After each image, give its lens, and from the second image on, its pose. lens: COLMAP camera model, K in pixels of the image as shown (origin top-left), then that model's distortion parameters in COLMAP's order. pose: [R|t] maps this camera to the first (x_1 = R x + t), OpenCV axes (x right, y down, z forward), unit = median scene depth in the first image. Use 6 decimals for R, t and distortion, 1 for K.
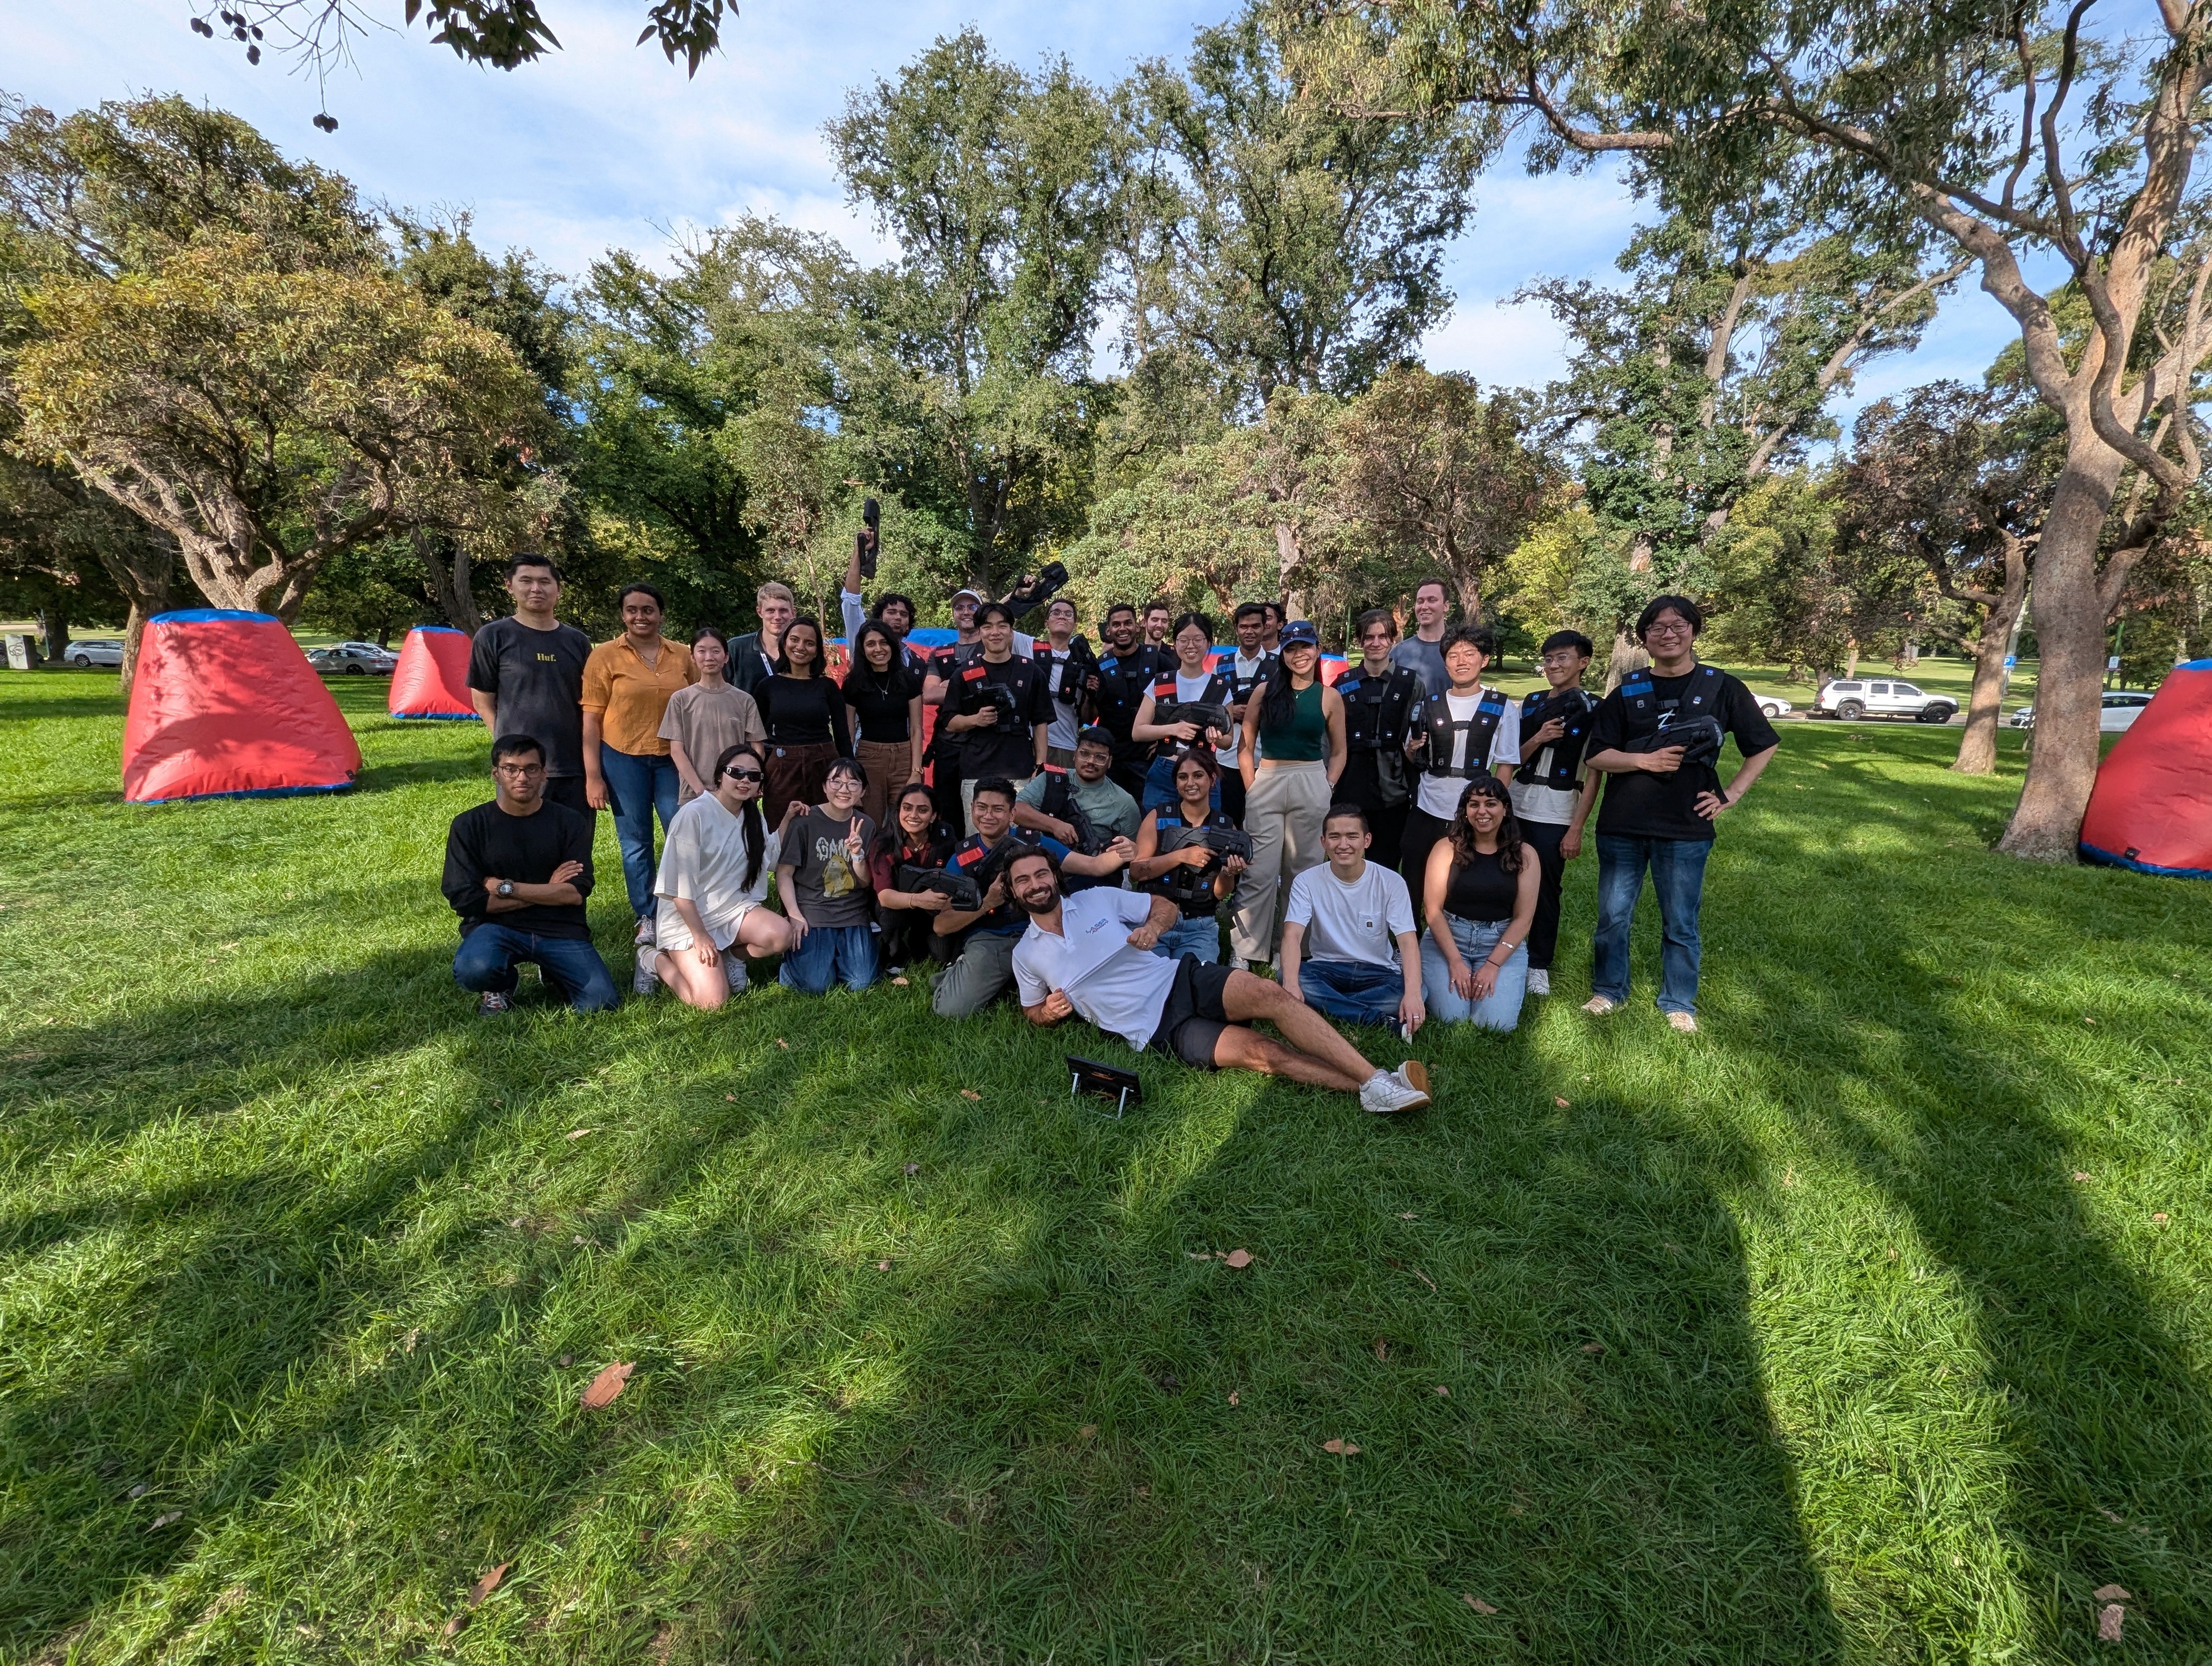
lens RADIAL K [[906.2, 0, 1112.8], [0, 906.2, 849.4], [0, 0, 1]] dist [-0.000835, 0.000068]
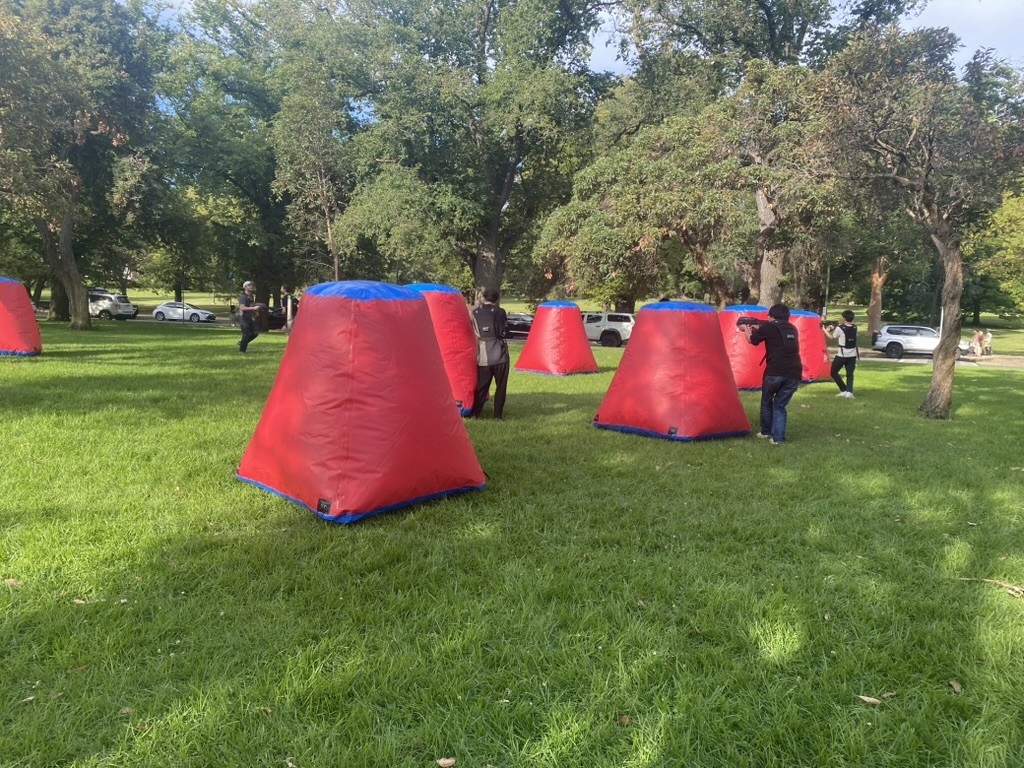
lens RADIAL K [[758.2, 0, 514.7], [0, 758.2, 391.2], [0, 0, 1]] dist [0.012968, -0.007646]
pose [[0.989339, 0.029600, -0.142589, 0.034227], [-0.043769, 0.994294, -0.097284, -0.021079], [0.138896, 0.102488, 0.984989, 0.095079]]
